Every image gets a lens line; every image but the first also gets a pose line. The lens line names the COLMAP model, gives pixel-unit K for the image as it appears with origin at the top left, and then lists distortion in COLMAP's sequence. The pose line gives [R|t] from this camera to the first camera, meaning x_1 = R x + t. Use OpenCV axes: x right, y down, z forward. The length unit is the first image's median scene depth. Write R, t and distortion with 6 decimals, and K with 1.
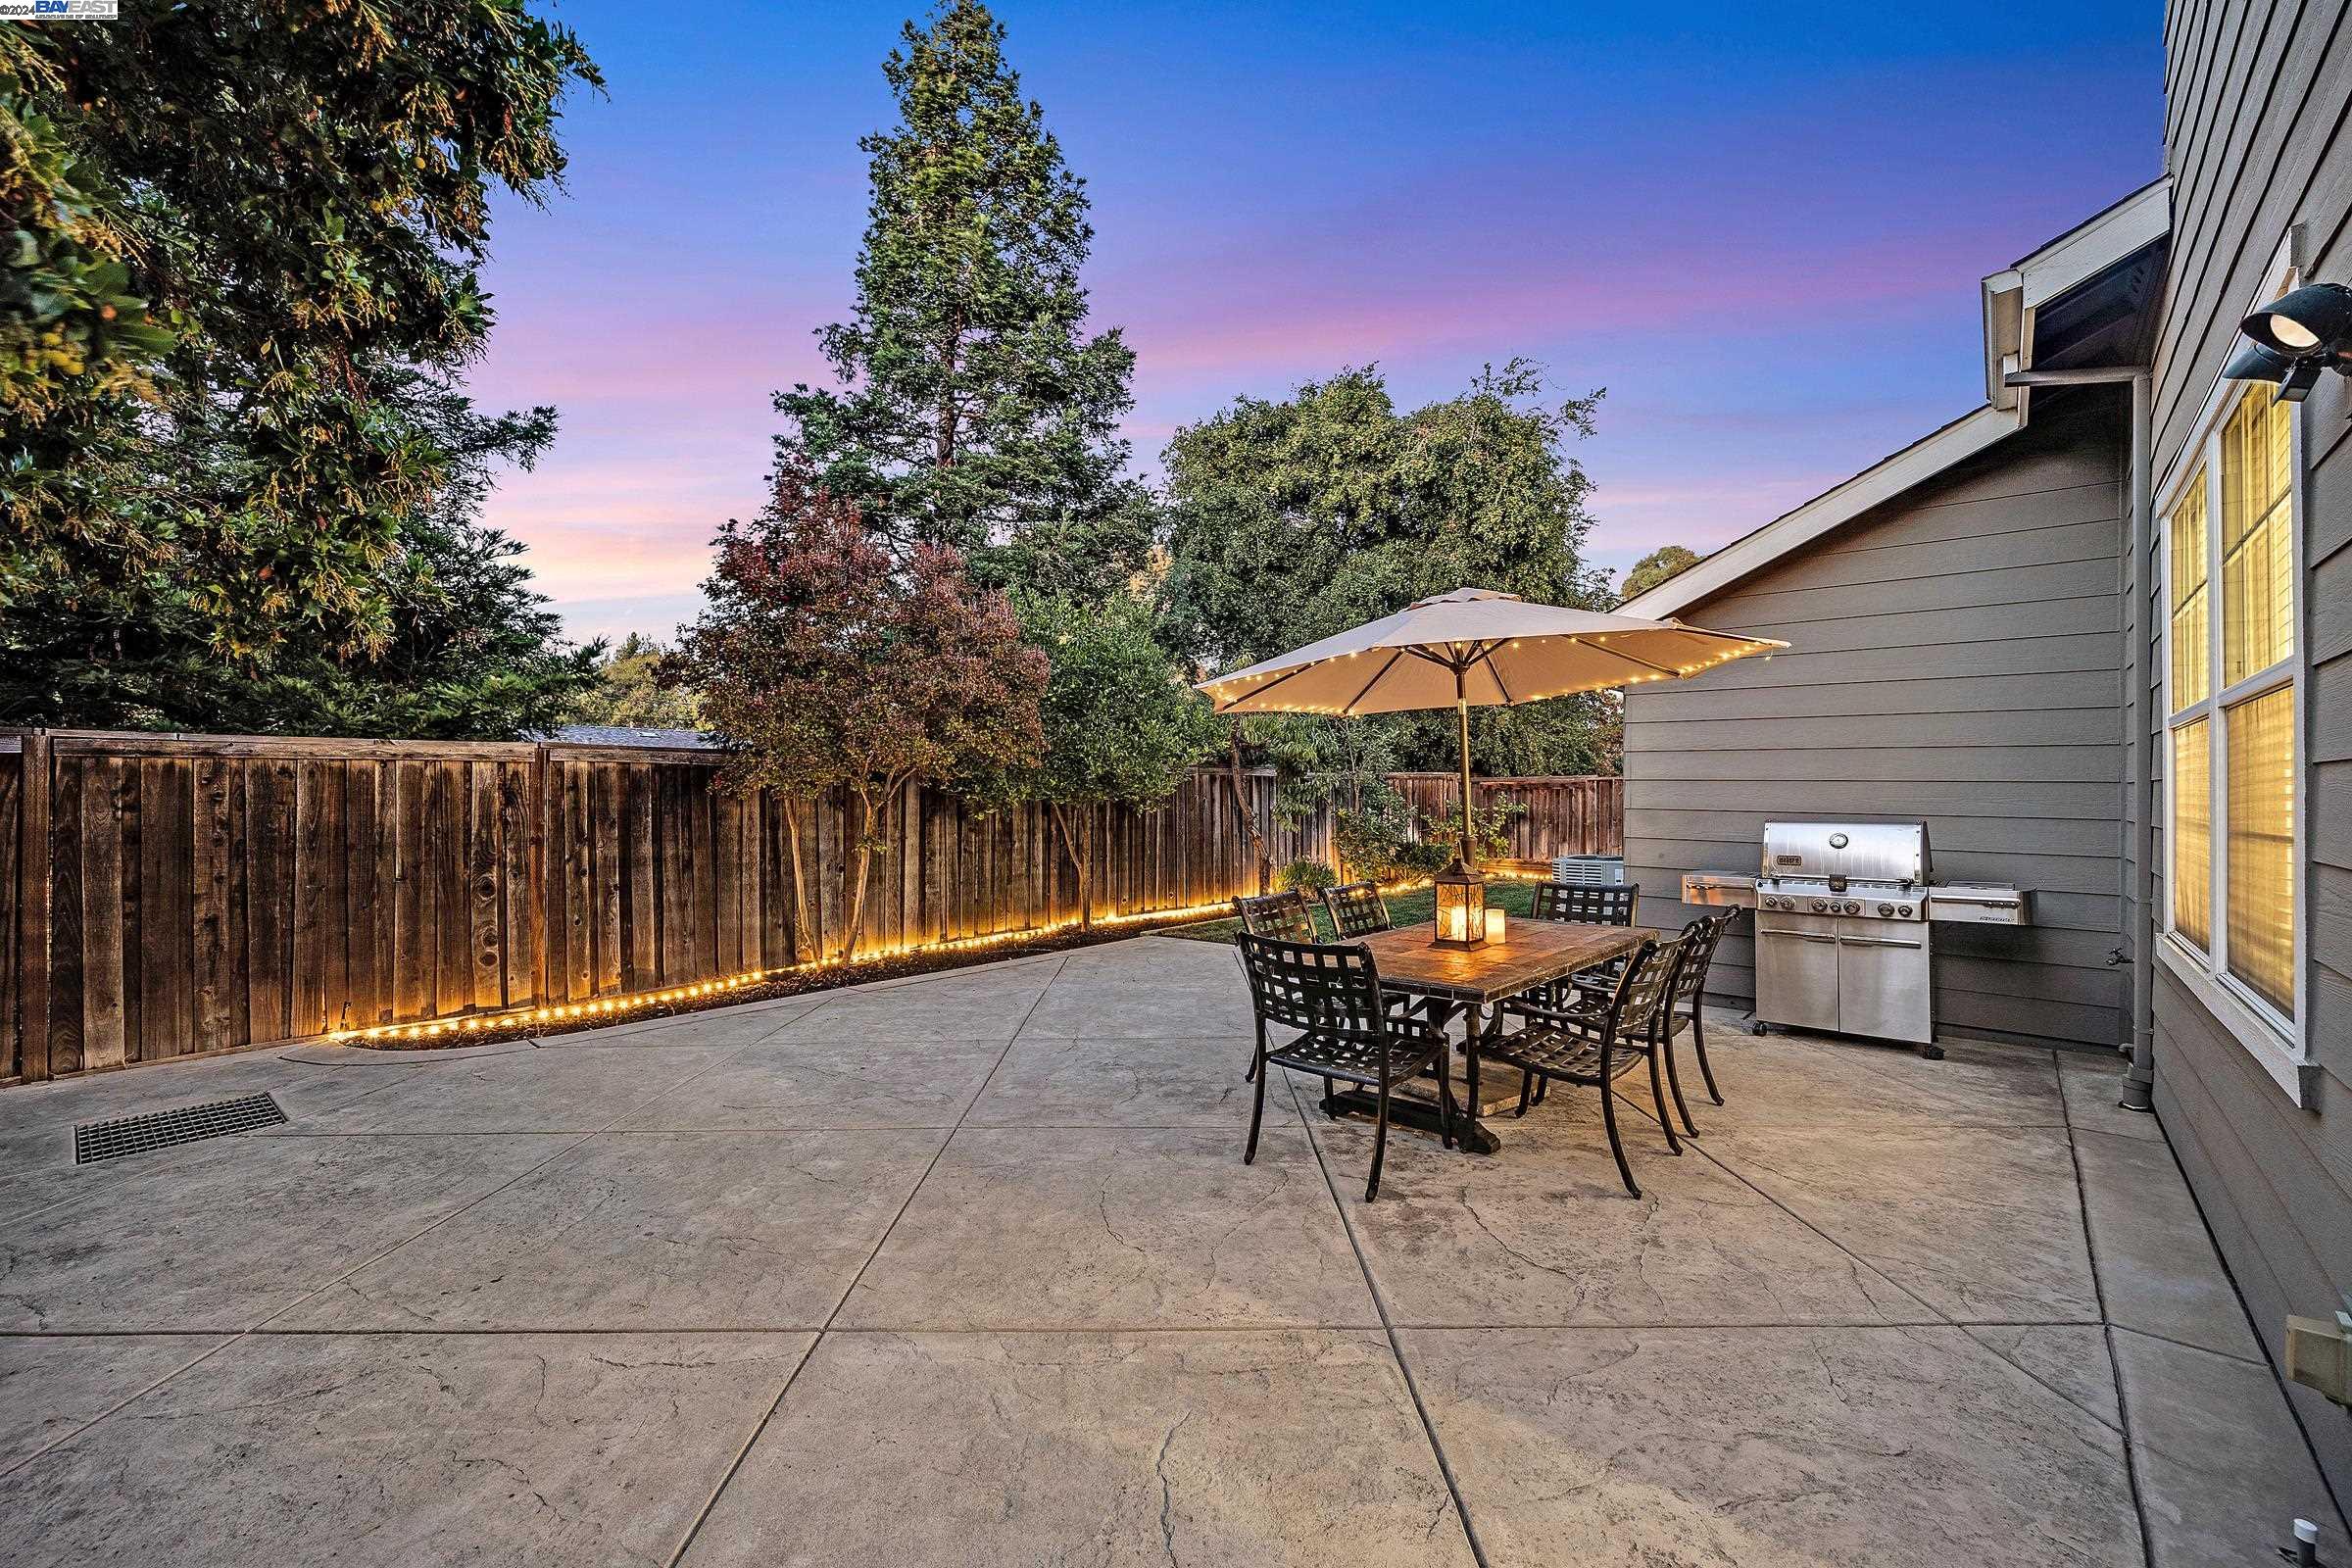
lens RADIAL K [[948.9, 0, 1187.4], [0, 948.9, 787.6], [0, 0, 1]] dist [-0.006783, -0.000367]
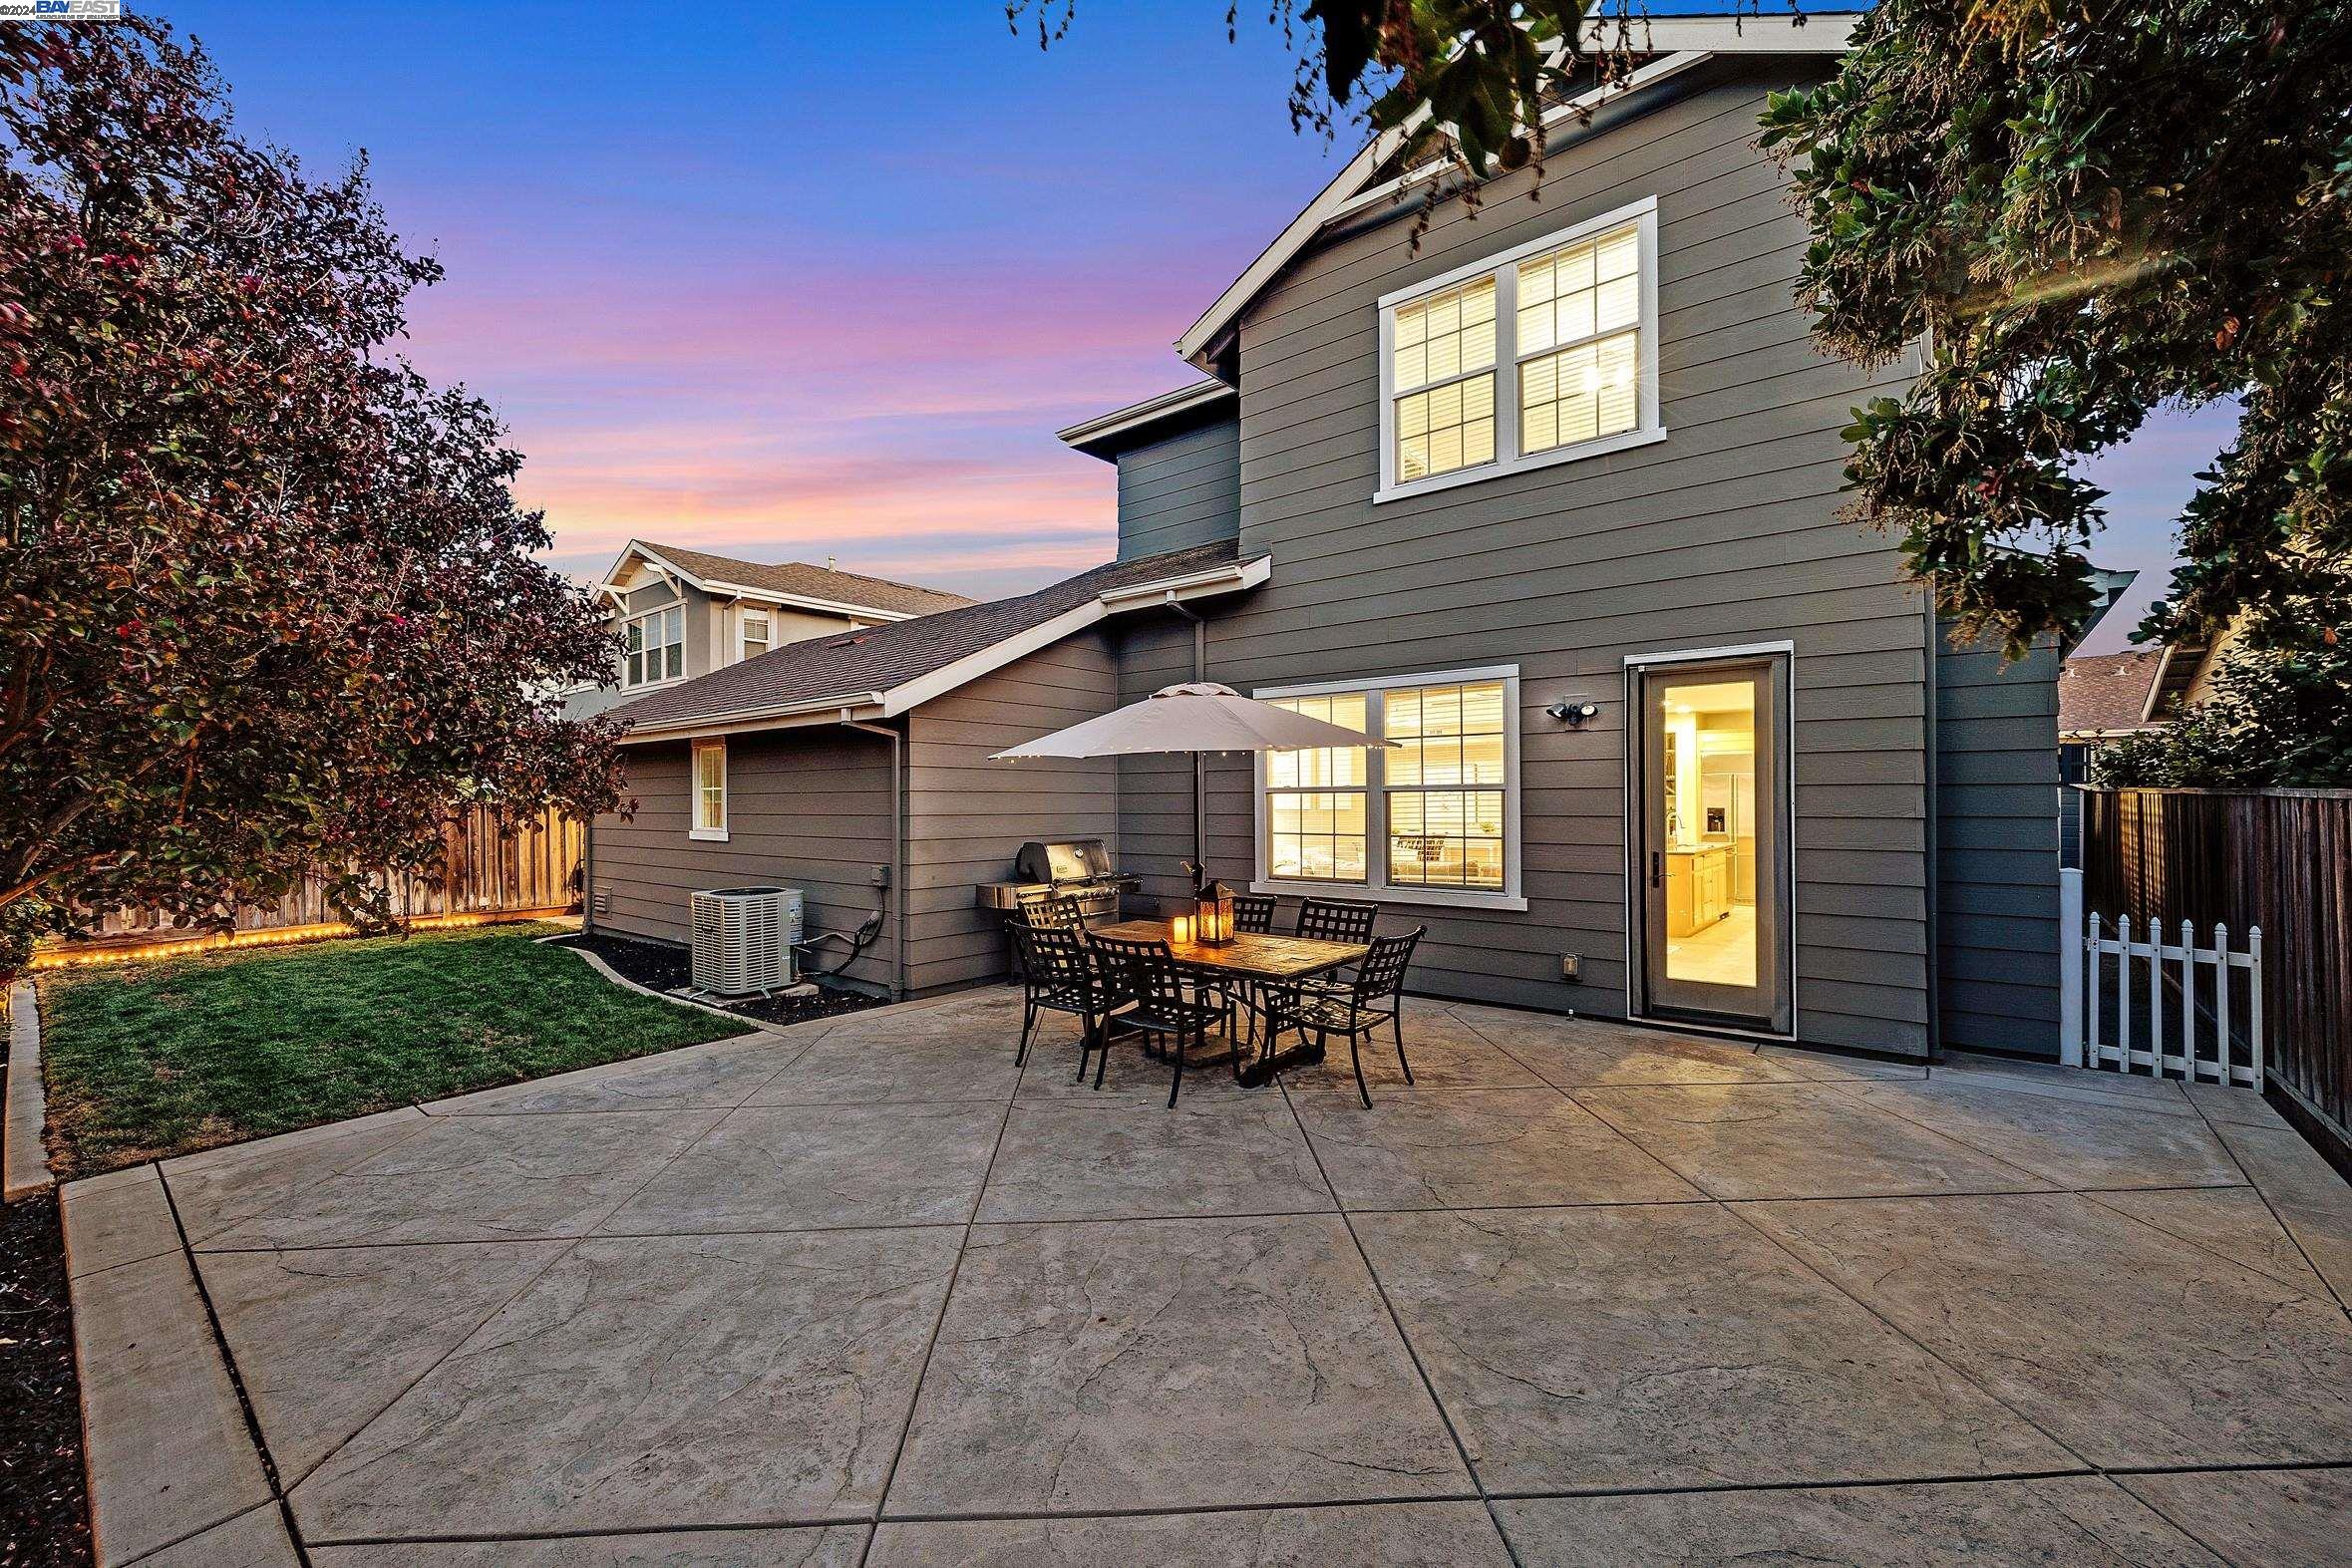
lens RADIAL K [[948.8, 0, 1161.9], [0, 948.8, 793.9], [0, 0, 1]] dist [-0.006783, -0.000367]
pose [[-0.019539, 0.001489, 0.999808, -1.106946], [0.004793, 0.999988, -0.001396, -0.050143], [-0.999798, 0.004764, -0.019546, 1.124839]]
